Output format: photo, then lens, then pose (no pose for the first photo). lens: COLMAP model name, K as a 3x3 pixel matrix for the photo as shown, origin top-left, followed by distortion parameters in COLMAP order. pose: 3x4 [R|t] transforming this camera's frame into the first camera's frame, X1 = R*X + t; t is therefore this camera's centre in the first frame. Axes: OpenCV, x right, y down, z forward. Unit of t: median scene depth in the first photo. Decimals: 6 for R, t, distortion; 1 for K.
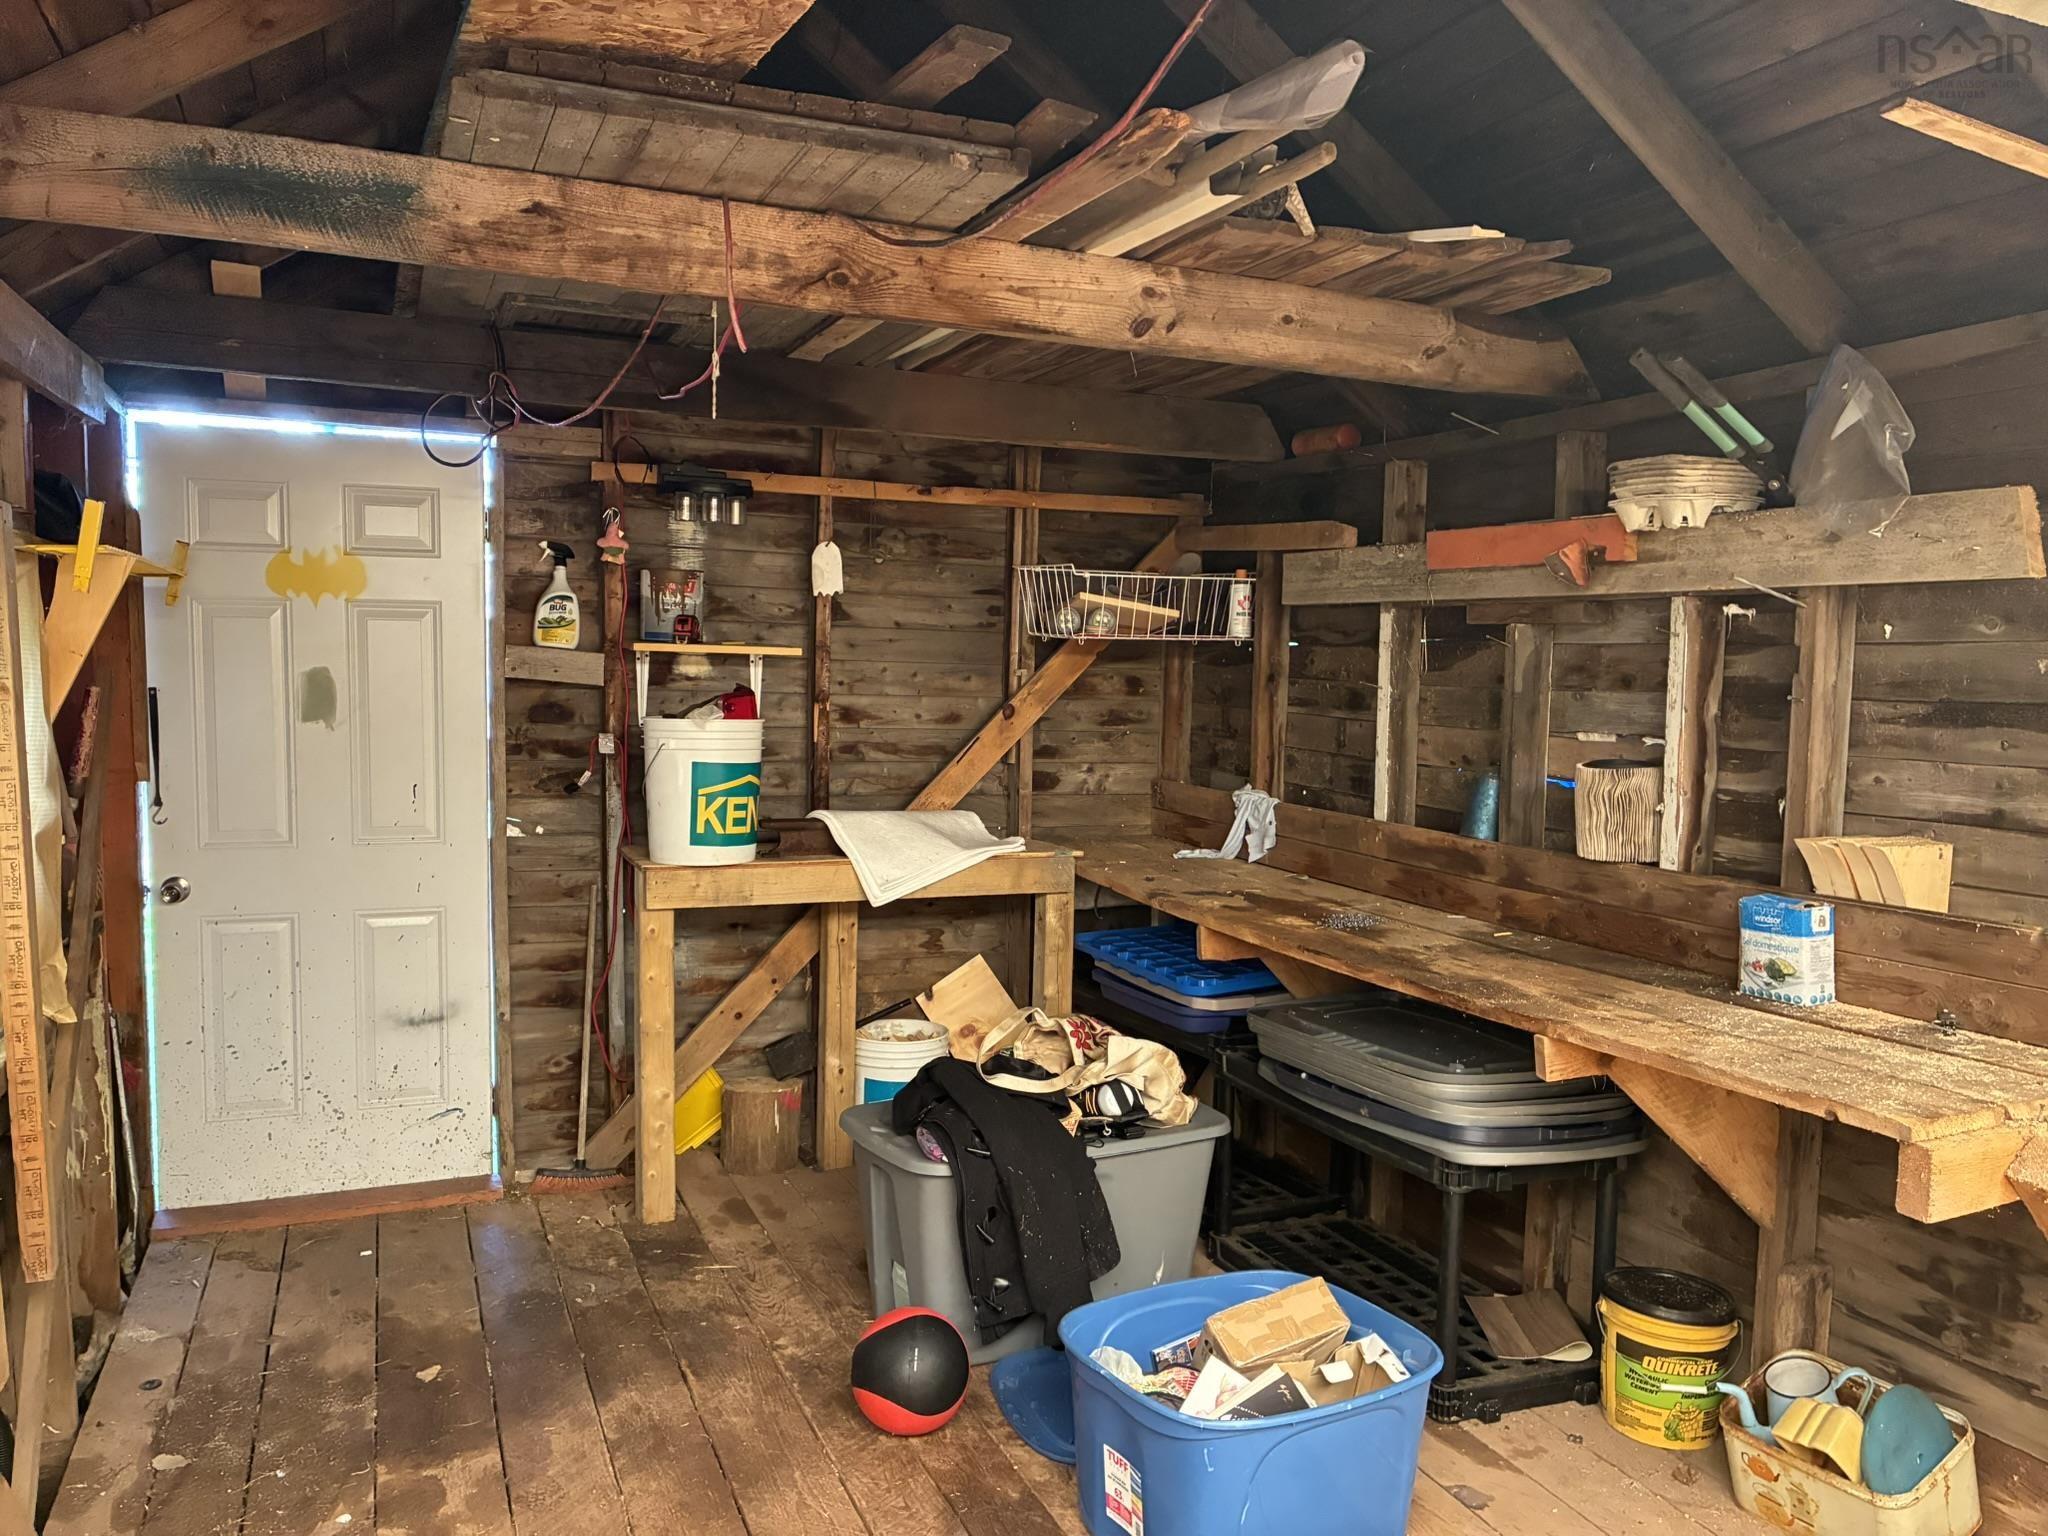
lens RADIAL K [[1570.8, 0, 1023.9], [0, 1570.8, 772.7], [0, 0, 1]] dist [0.017553, -0.029289]
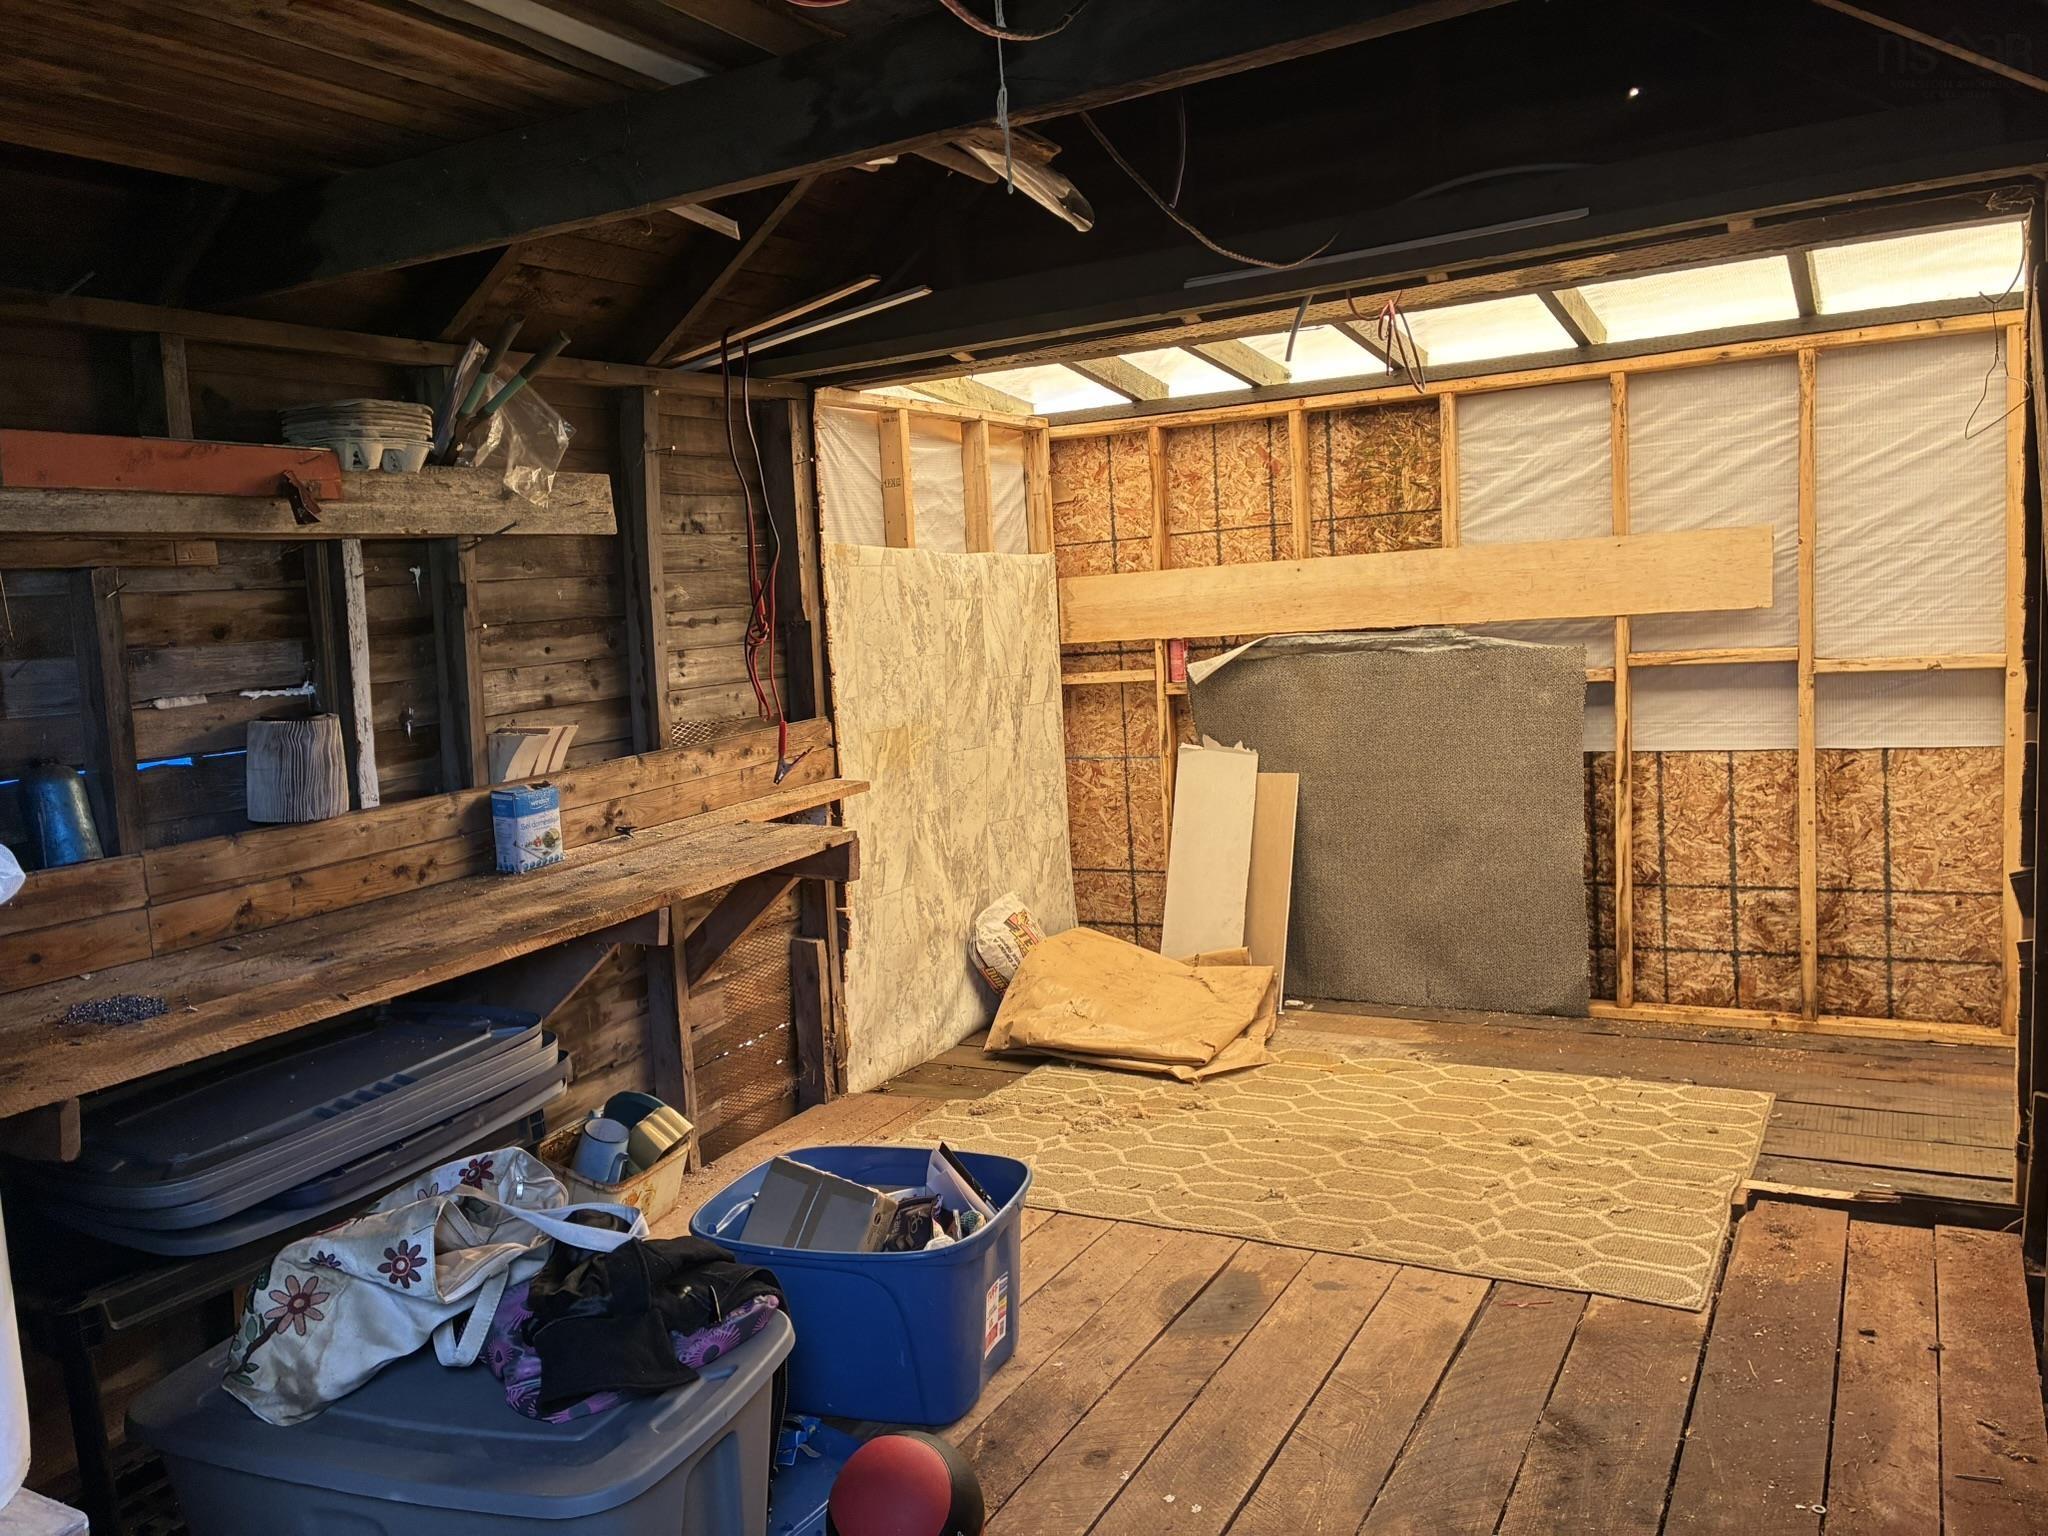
lens RADIAL K [[1570.8, 0, 1021.3], [0, 1570.8, 764.0], [0, 0, 1]] dist [0.017553, -0.029289]
pose [[-0.627296, -0.062100, 0.776301, -0.677436], [0.109904, 0.979781, 0.167186, -0.094765], [-0.770987, 0.190194, -0.607788, 1.357089]]
